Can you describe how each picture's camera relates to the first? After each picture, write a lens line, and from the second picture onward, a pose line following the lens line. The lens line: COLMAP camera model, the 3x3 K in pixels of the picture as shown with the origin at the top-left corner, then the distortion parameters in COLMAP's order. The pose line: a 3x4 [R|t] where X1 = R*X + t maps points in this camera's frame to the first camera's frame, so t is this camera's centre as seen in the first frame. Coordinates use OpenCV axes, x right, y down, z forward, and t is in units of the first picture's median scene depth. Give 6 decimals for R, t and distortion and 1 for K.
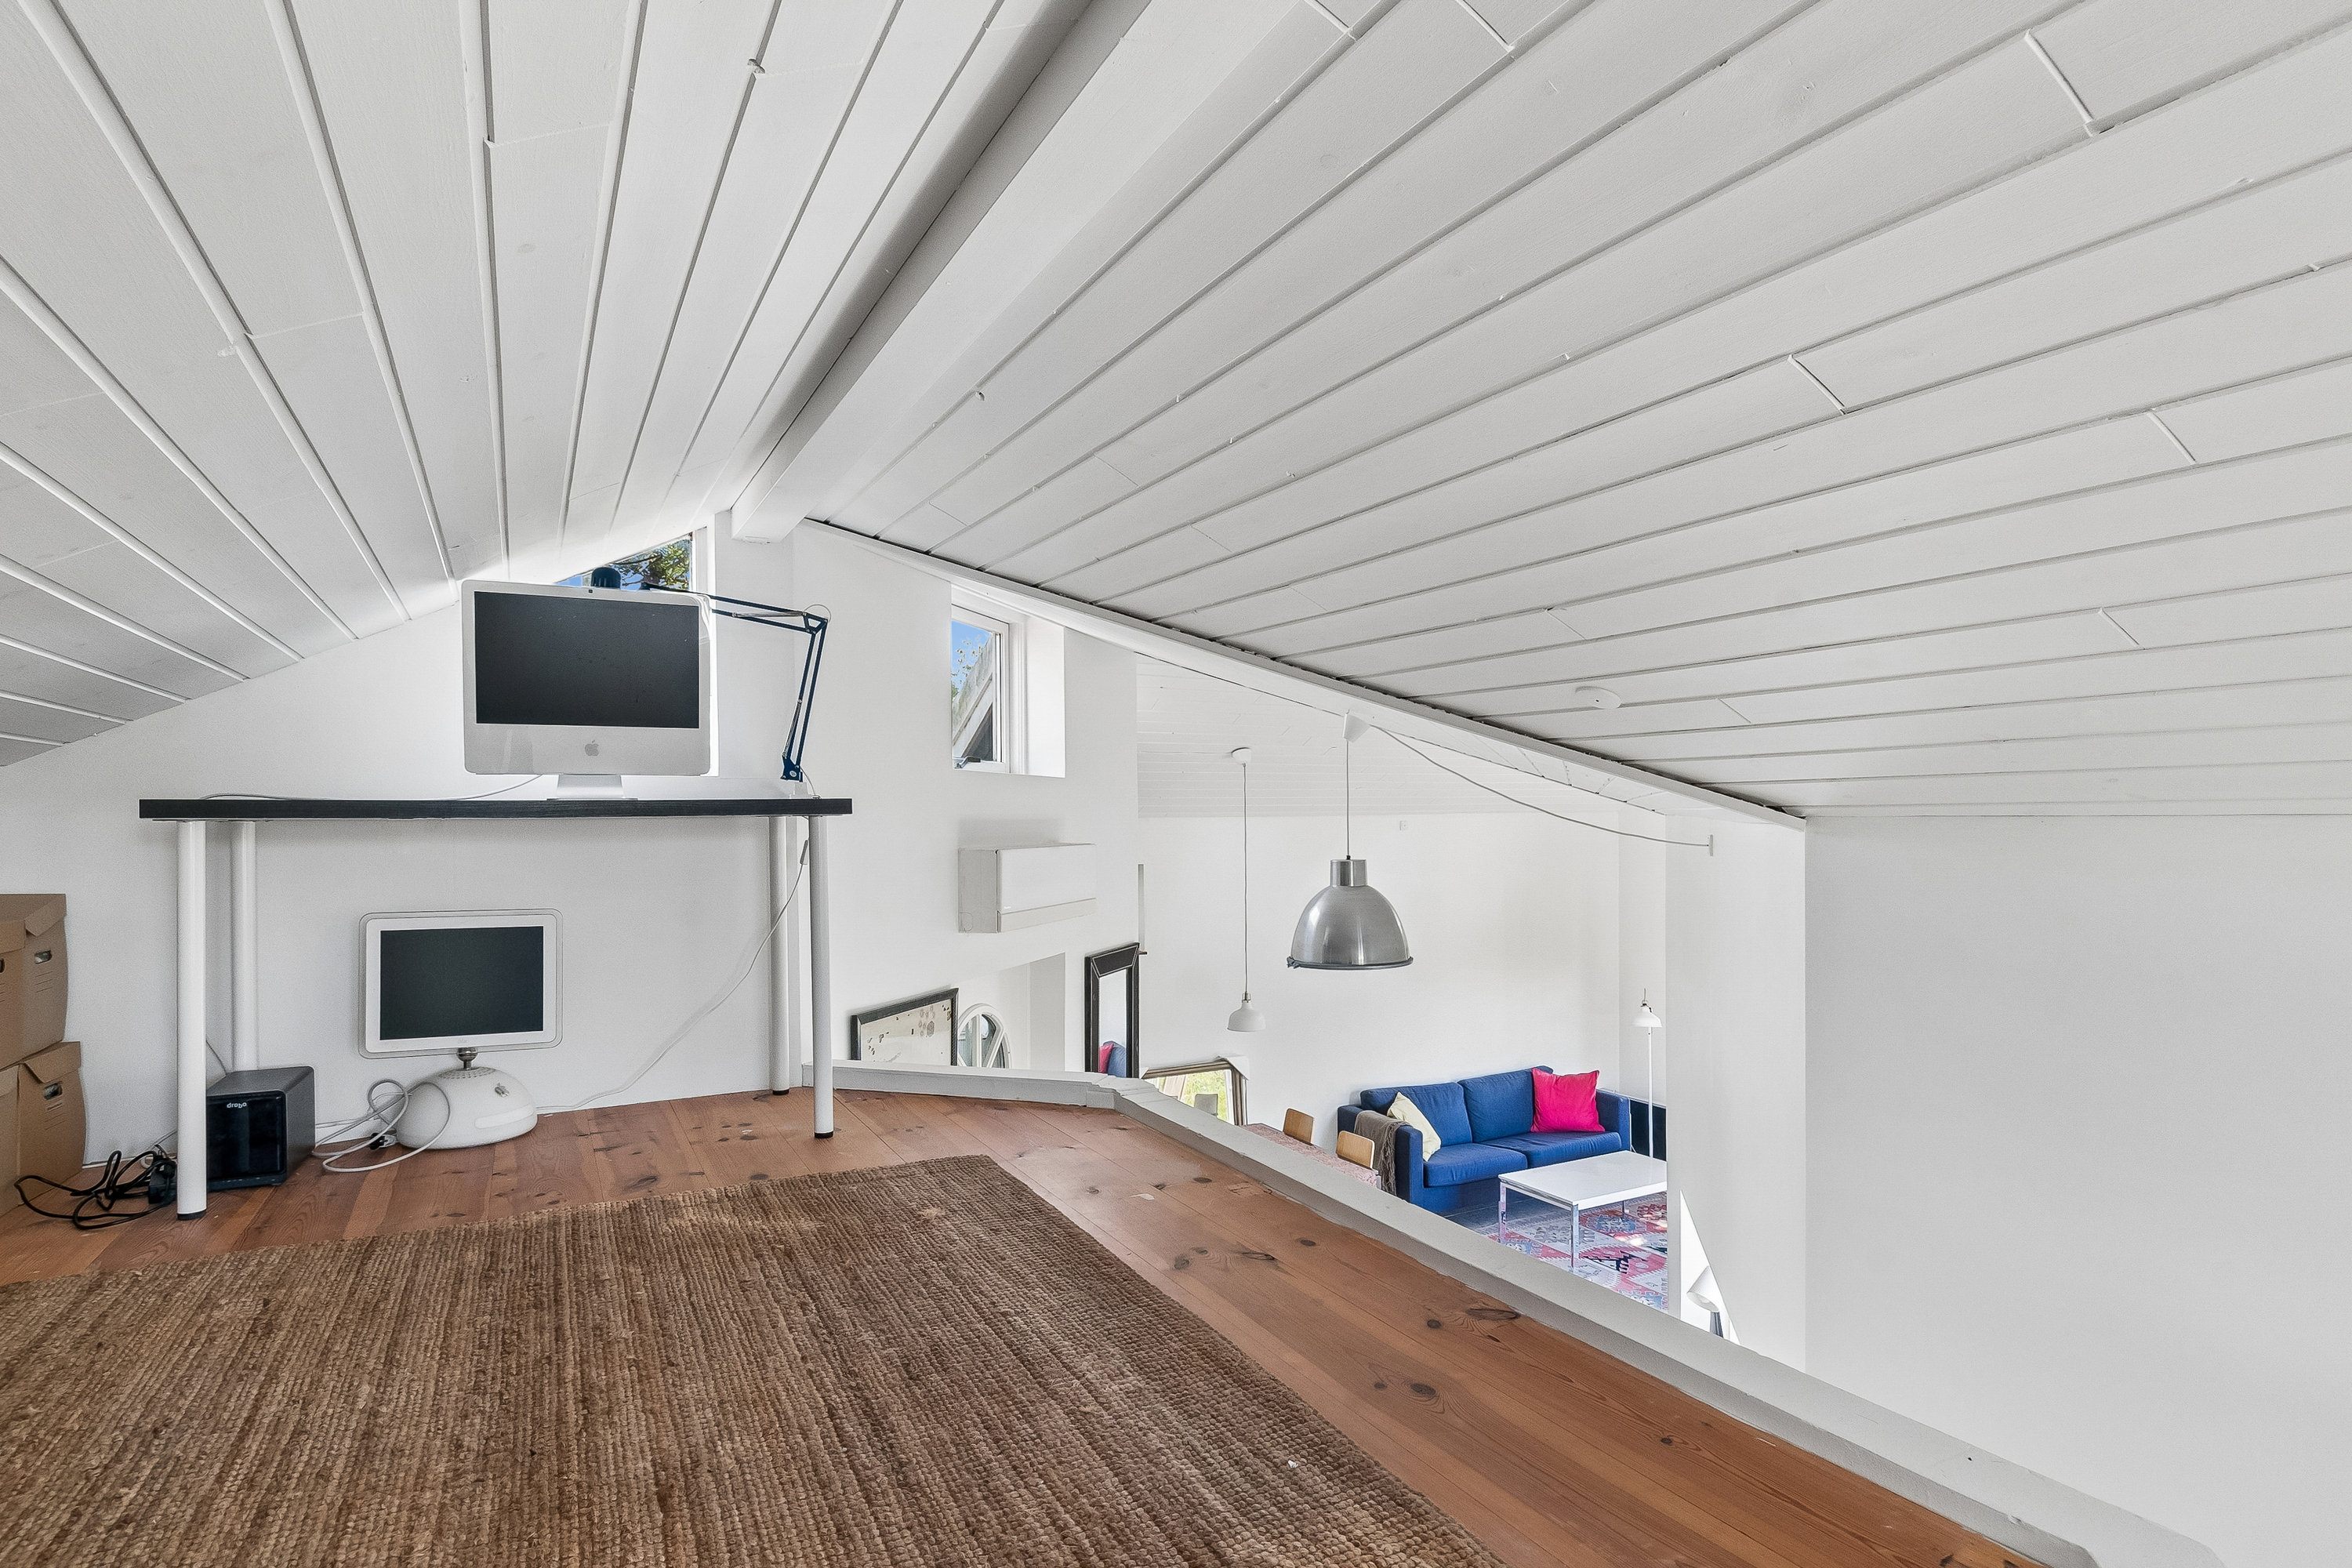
lens RADIAL K [[1259.6, 0, 1188.9], [0, 1259.6, 818.3], [0, 0, 1]] dist [0.009293, -0.014283]
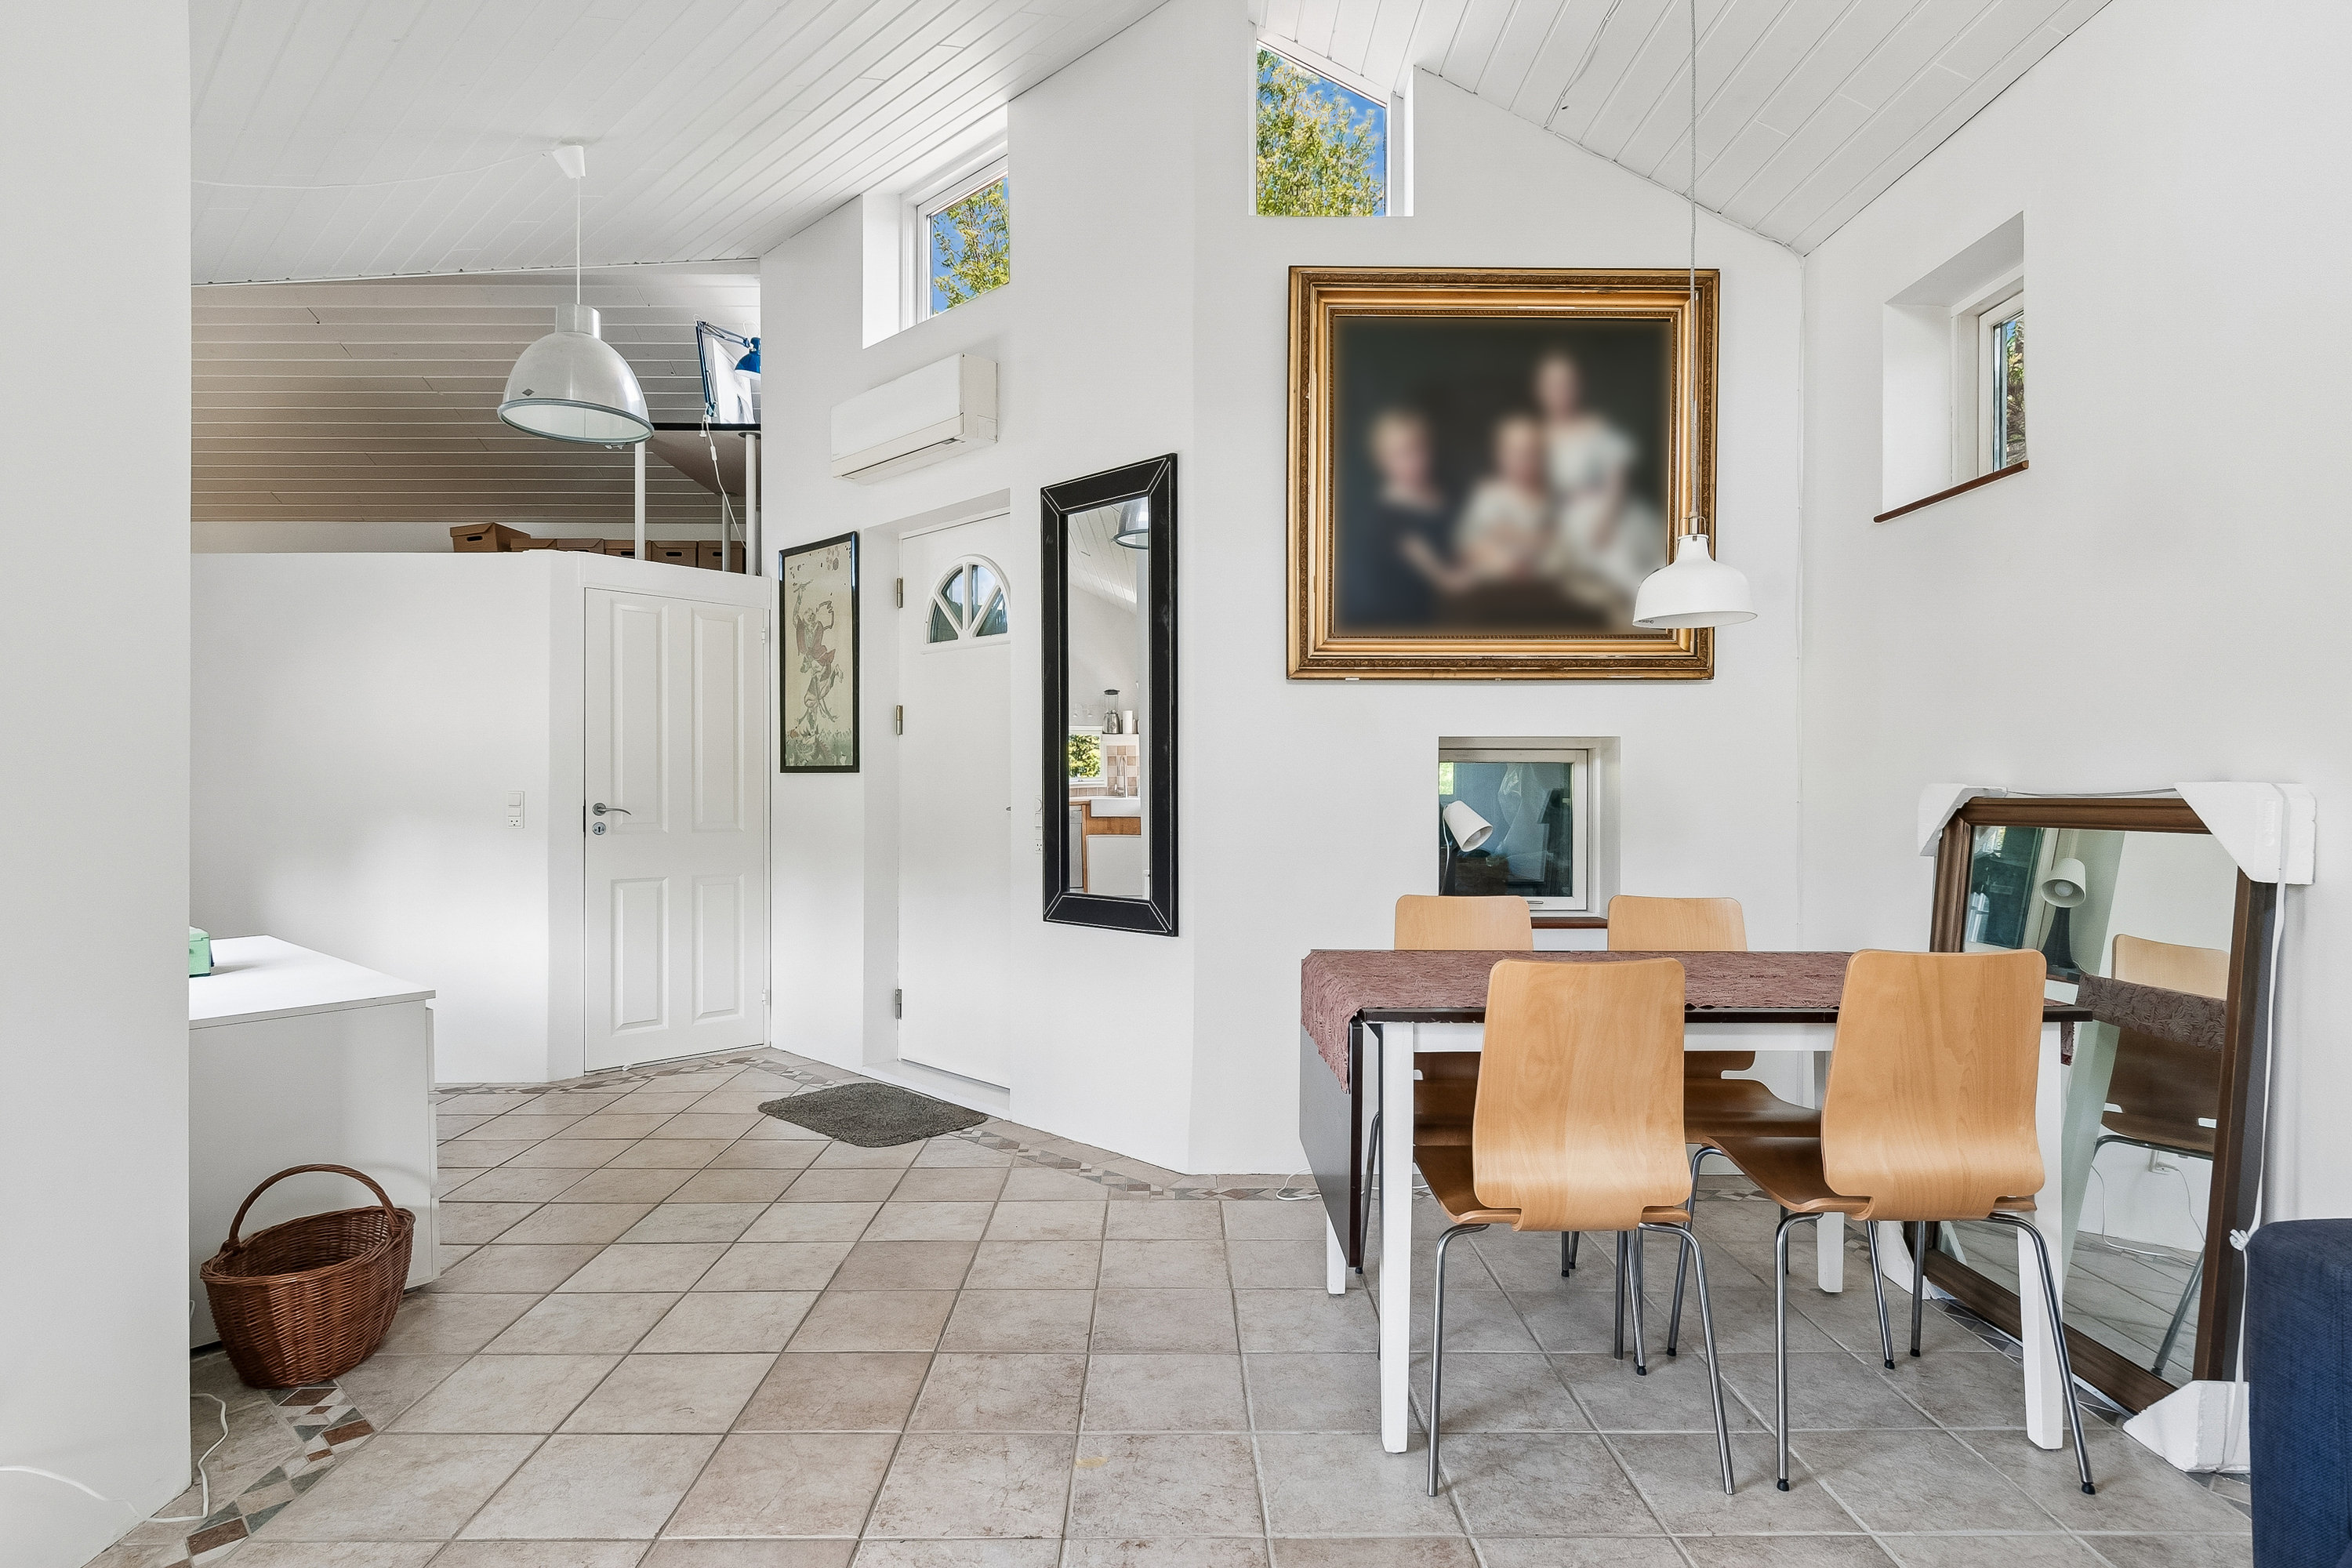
lens RADIAL K [[1239.1, 0, 1177.5], [0, 1239.1, 802.2], [0, 0, 1]] dist [0.014315, 0.000010]
pose [[-0.460988, 0.017009, -0.887243, 0.374020], [-0.000953, 0.999806, 0.019662, 0.190491], [0.887406, 0.009910, -0.460883, 0.939893]]
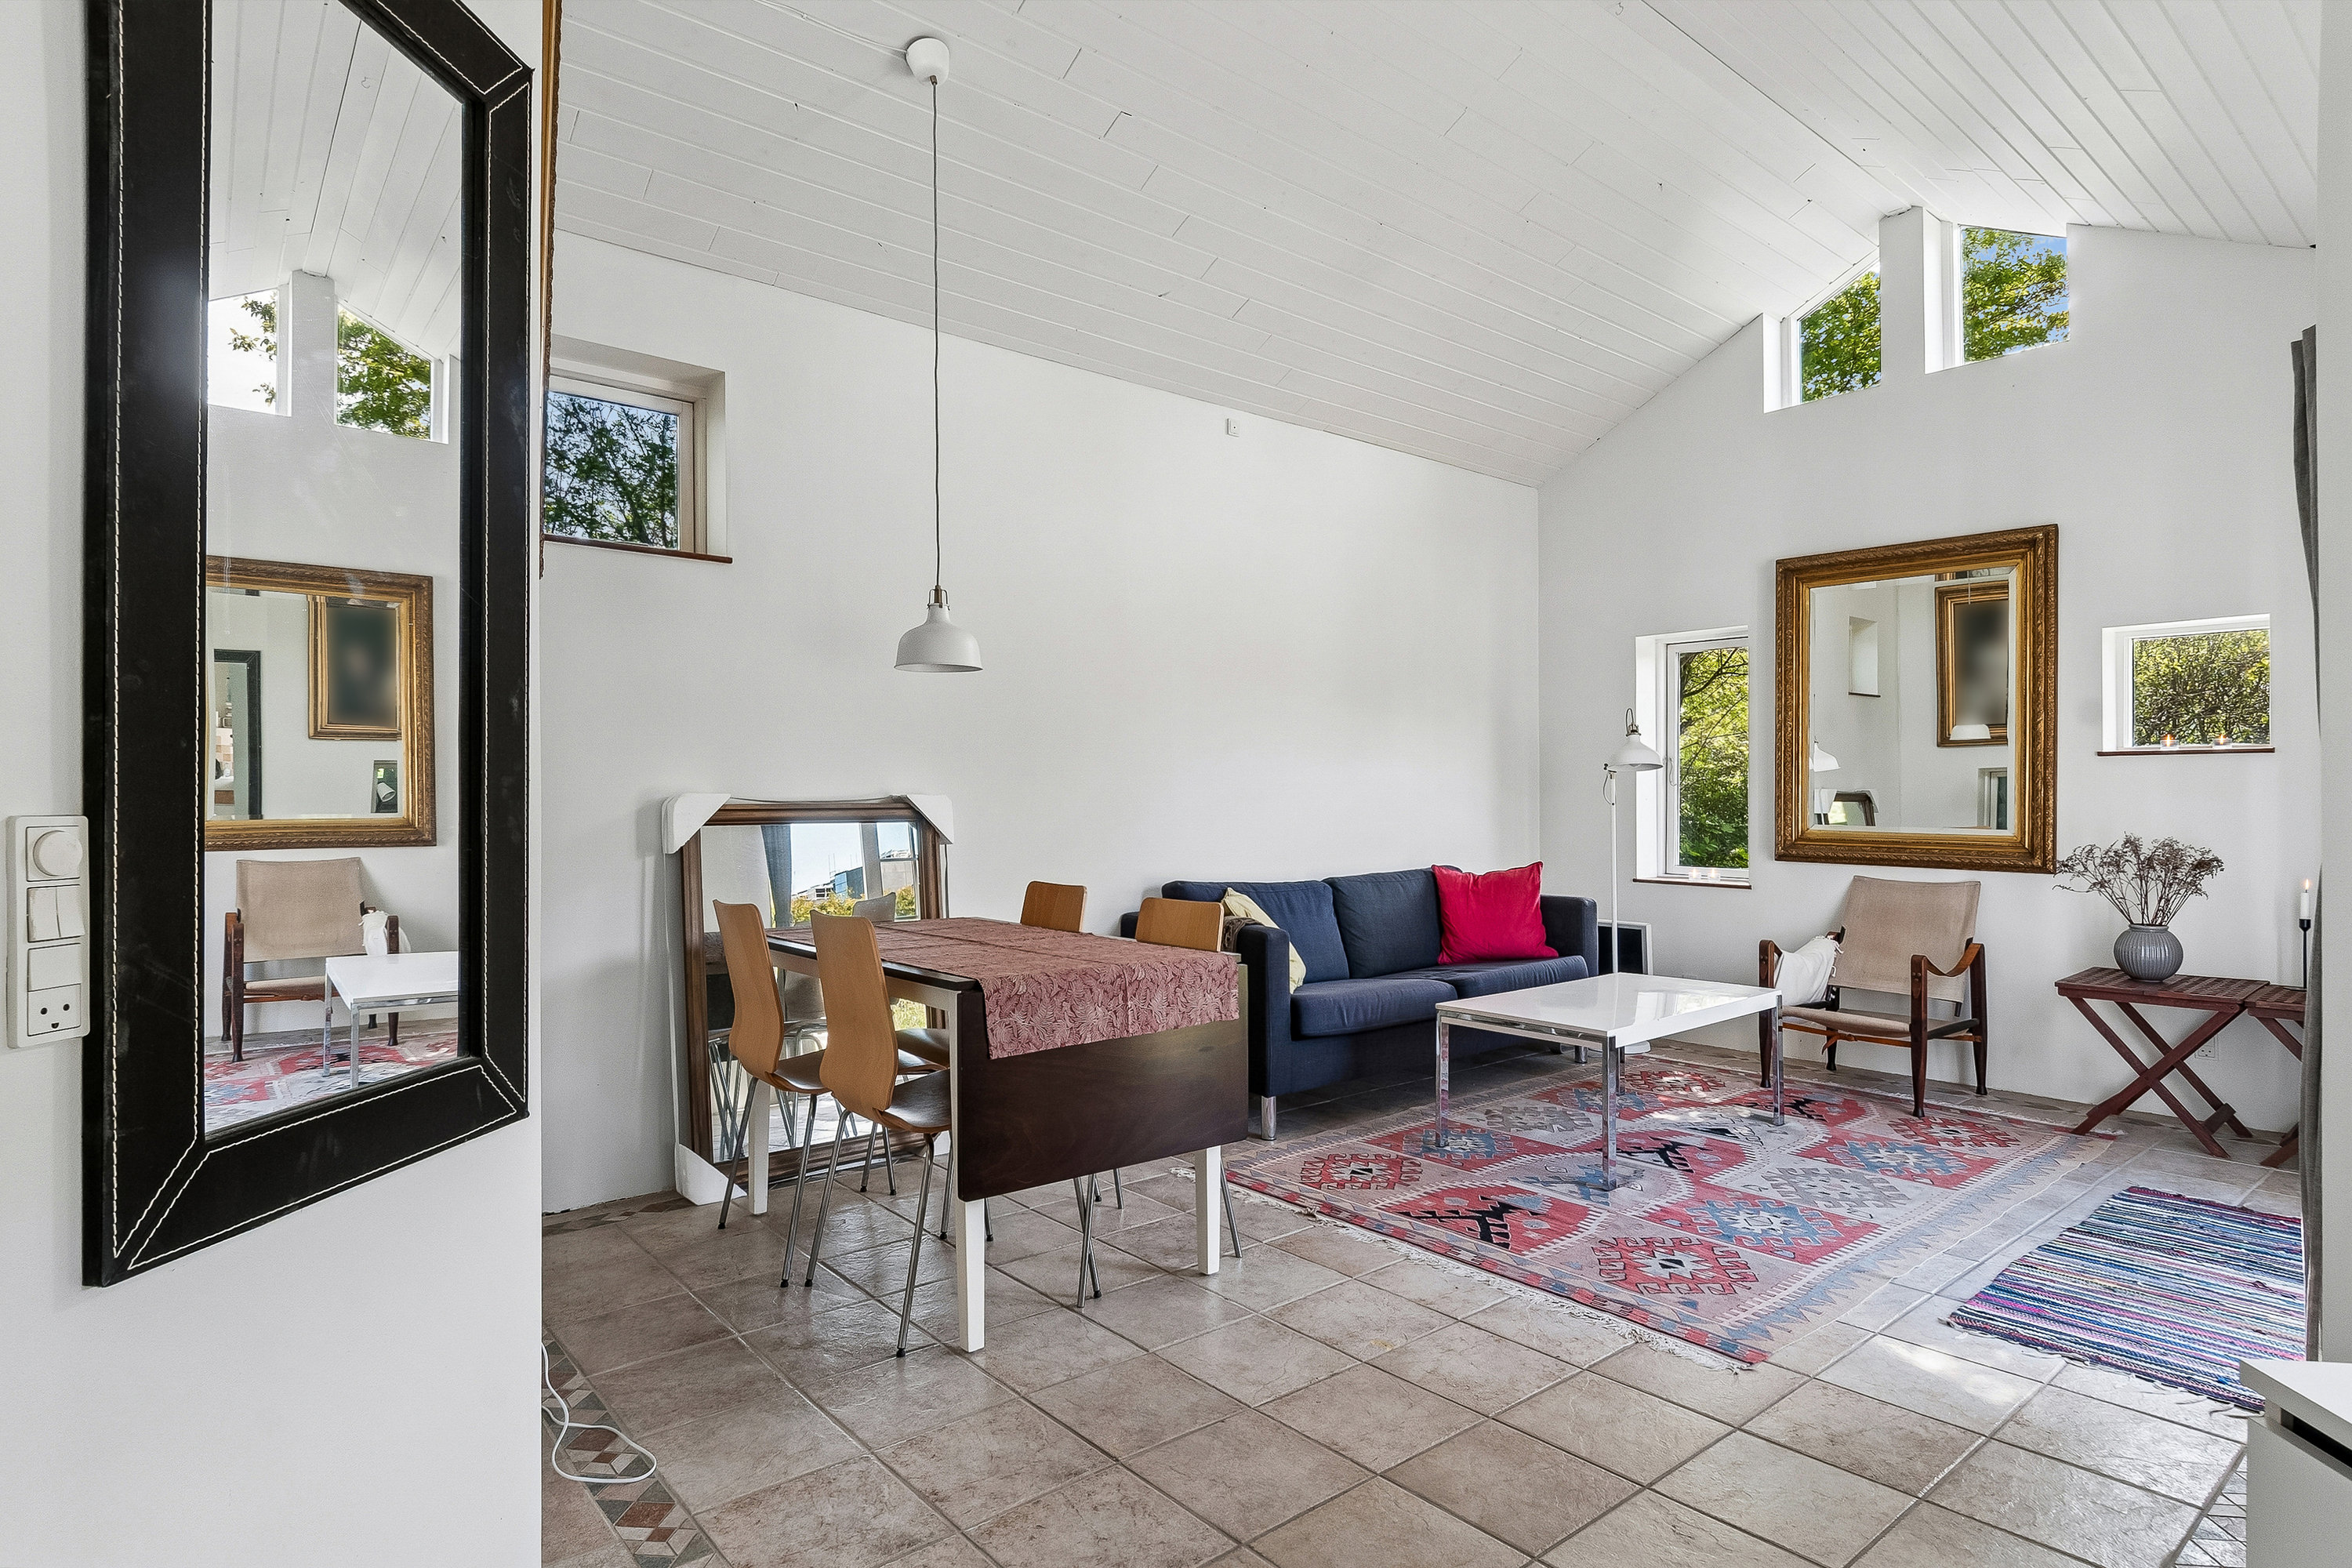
lens RADIAL K [[1246.3, 0, 1173.2], [0, 1246.3, 816.9], [0, 0, 1]] dist [0.004409, -0.020258]
pose [[0.980199, 0.002661, 0.197997, 0.036160], [-0.003881, 0.999976, 0.005771, 0.196933], [-0.197977, -0.006425, 0.980186, 0.501812]]
